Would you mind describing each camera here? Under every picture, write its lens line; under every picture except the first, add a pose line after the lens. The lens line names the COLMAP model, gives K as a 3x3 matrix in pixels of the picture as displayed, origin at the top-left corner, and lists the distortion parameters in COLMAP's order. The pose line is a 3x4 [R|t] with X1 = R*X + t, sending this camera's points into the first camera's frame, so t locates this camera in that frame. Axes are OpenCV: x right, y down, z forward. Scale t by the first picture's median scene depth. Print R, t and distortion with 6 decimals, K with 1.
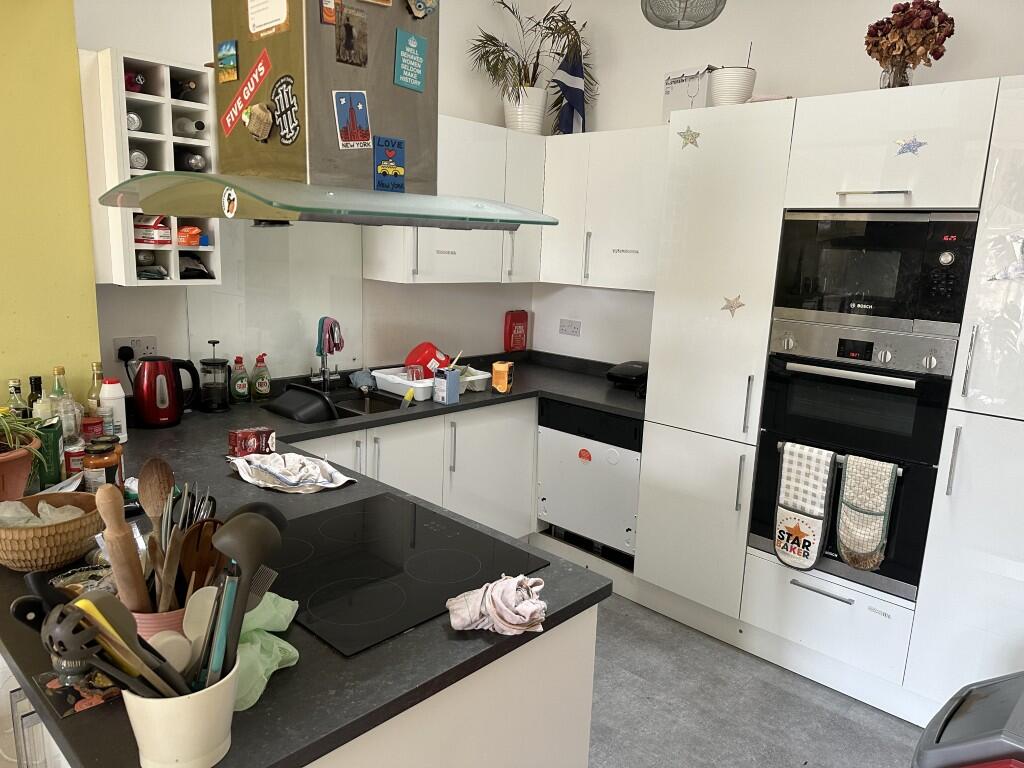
lens RADIAL K [[724.2, 0, 506.6], [0, 724.2, 387.5], [0, 0, 1]] dist [0.069251, -0.091398]
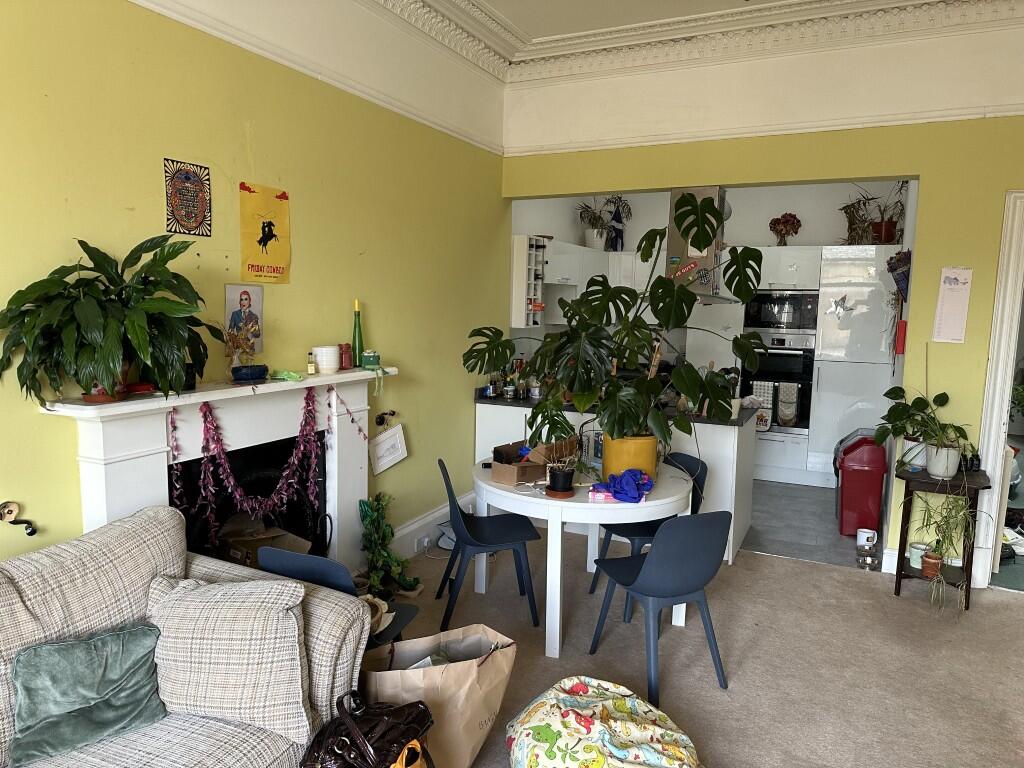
lens RADIAL K [[716.3, 0, 509.7], [0, 716.3, 389.1], [0, 0, 1]] dist [0.098464, -0.082099]
pose [[0.948128, -0.063053, 0.311574, -1.227078], [0.082749, 0.995296, -0.050390, 0.162493], [-0.306931, 0.073559, 0.948885, -1.133019]]
